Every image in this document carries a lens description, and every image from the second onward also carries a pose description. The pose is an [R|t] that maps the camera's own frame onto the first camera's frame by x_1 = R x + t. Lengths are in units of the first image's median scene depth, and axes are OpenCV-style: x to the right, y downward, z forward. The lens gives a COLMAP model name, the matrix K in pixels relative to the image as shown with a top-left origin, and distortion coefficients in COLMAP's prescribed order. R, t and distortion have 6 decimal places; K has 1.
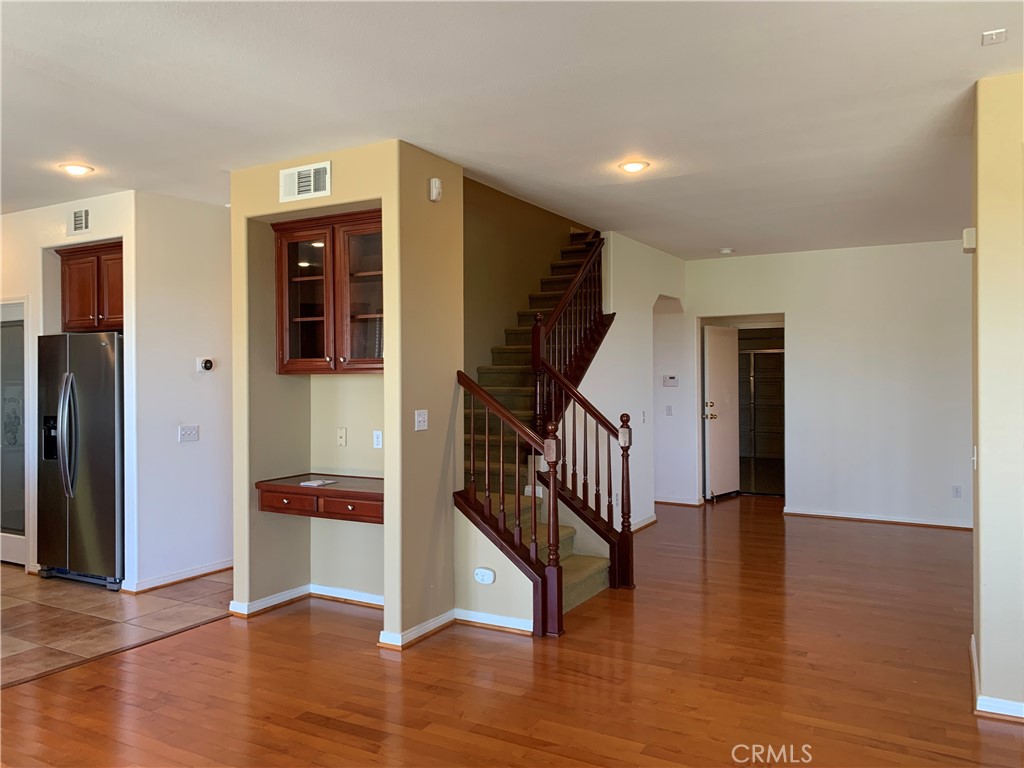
lens RADIAL K [[774.5, 0, 511.3], [0, 774.5, 376.2], [0, 0, 1]] dist [0.000296, -0.003439]
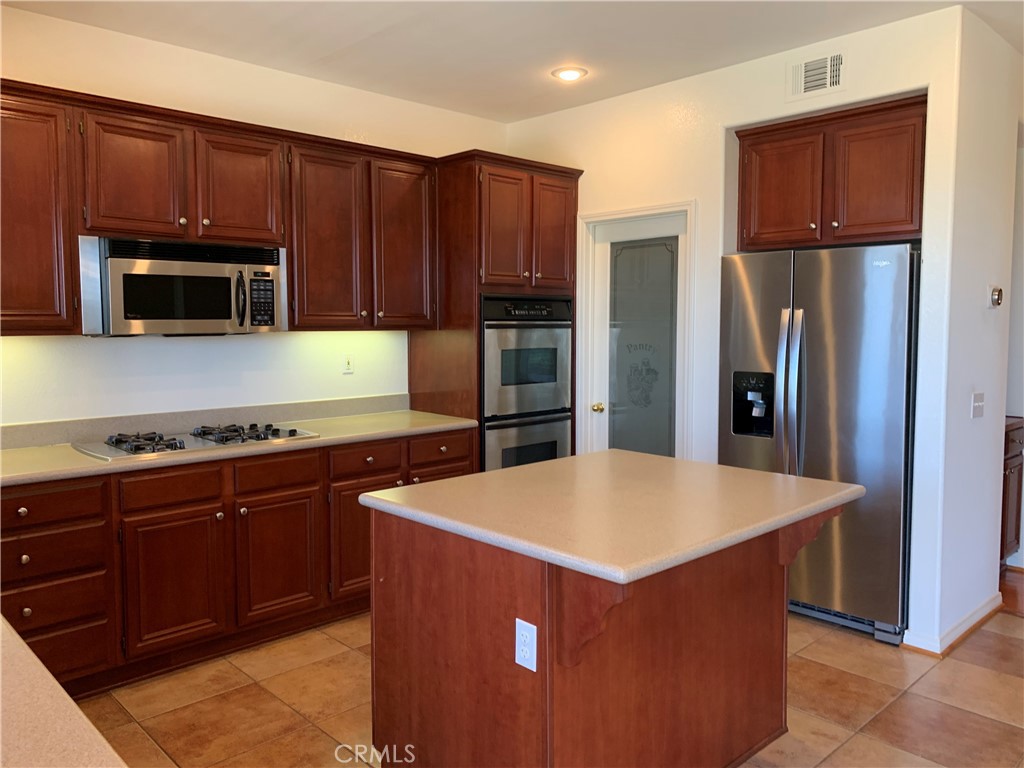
lens RADIAL K [[781.5, 0, 513.8], [0, 781.5, 372.1], [0, 0, 1]] dist [0.036242, -0.047415]
pose [[0.953500, 0.025883, -0.300280, -0.686954], [-0.005573, 0.997649, 0.068297, 0.005614], [0.301341, -0.063448, 0.951403, 0.318700]]
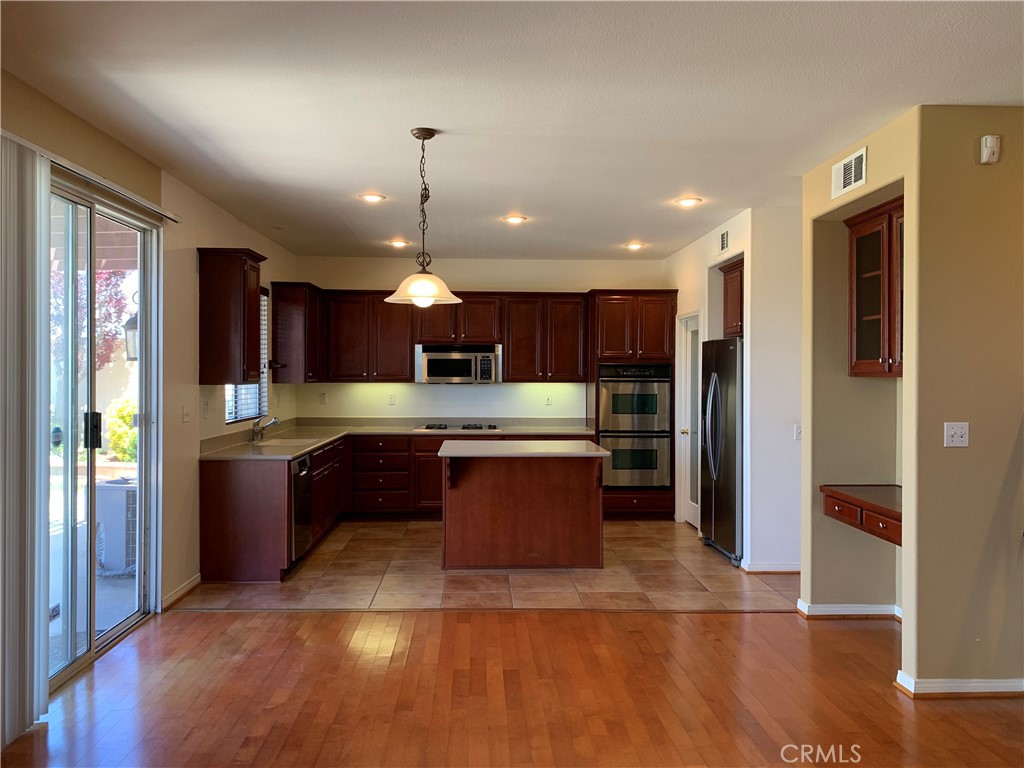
lens RADIAL K [[781.5, 0, 513.8], [0, 781.5, 372.1], [0, 0, 1]] dist [0.036242, -0.047415]
pose [[0.518839, 0.005726, -0.854853, 0.324762], [-0.005218, 0.999980, 0.003531, -0.009060], [0.854856, 0.002628, 0.518859, 0.143488]]
